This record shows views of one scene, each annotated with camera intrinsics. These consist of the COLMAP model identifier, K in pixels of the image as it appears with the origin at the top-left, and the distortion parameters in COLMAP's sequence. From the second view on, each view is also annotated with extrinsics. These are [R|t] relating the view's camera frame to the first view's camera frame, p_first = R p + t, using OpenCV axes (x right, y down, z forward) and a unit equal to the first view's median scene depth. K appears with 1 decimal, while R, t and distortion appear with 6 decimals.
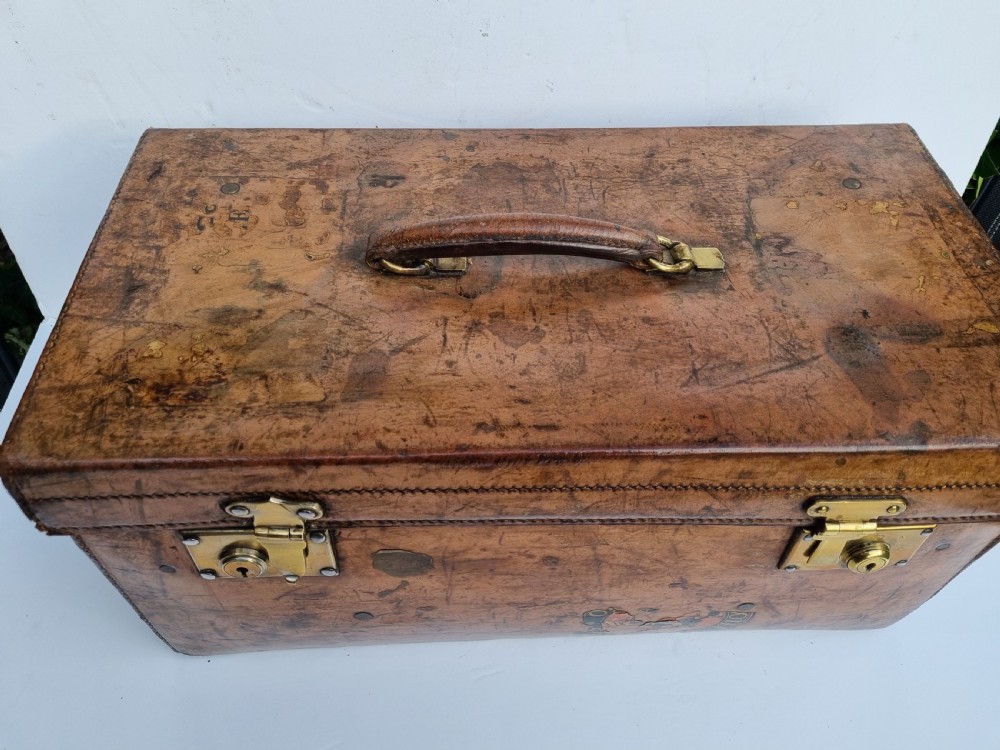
lens RADIAL K [[747.5, 0, 493.6], [0, 747.5, 373.0], [0, 0, 1]] dist [0.044845, -0.041980]
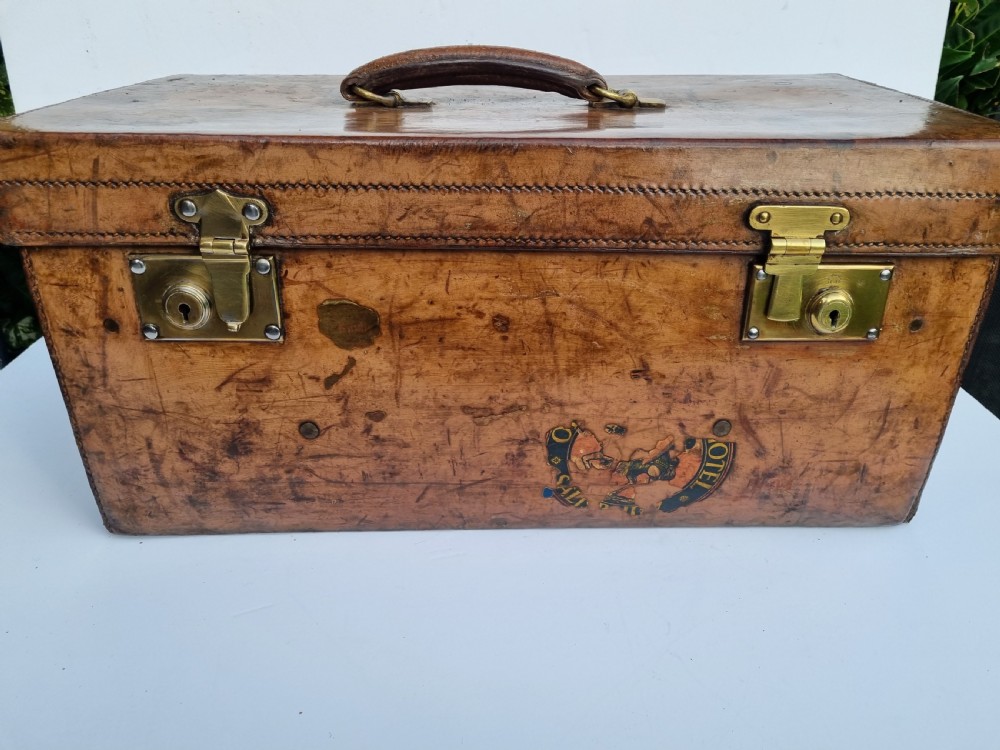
lens RADIAL K [[747.5, 0, 501.7], [0, 747.5, 379.9], [0, 0, 1]] dist [0.044845, -0.041980]
pose [[0.999111, -0.002869, -0.042068, 0.116819], [-0.013771, 0.920777, -0.389845, 0.690256], [0.039854, 0.390078, 0.919919, 0.138144]]
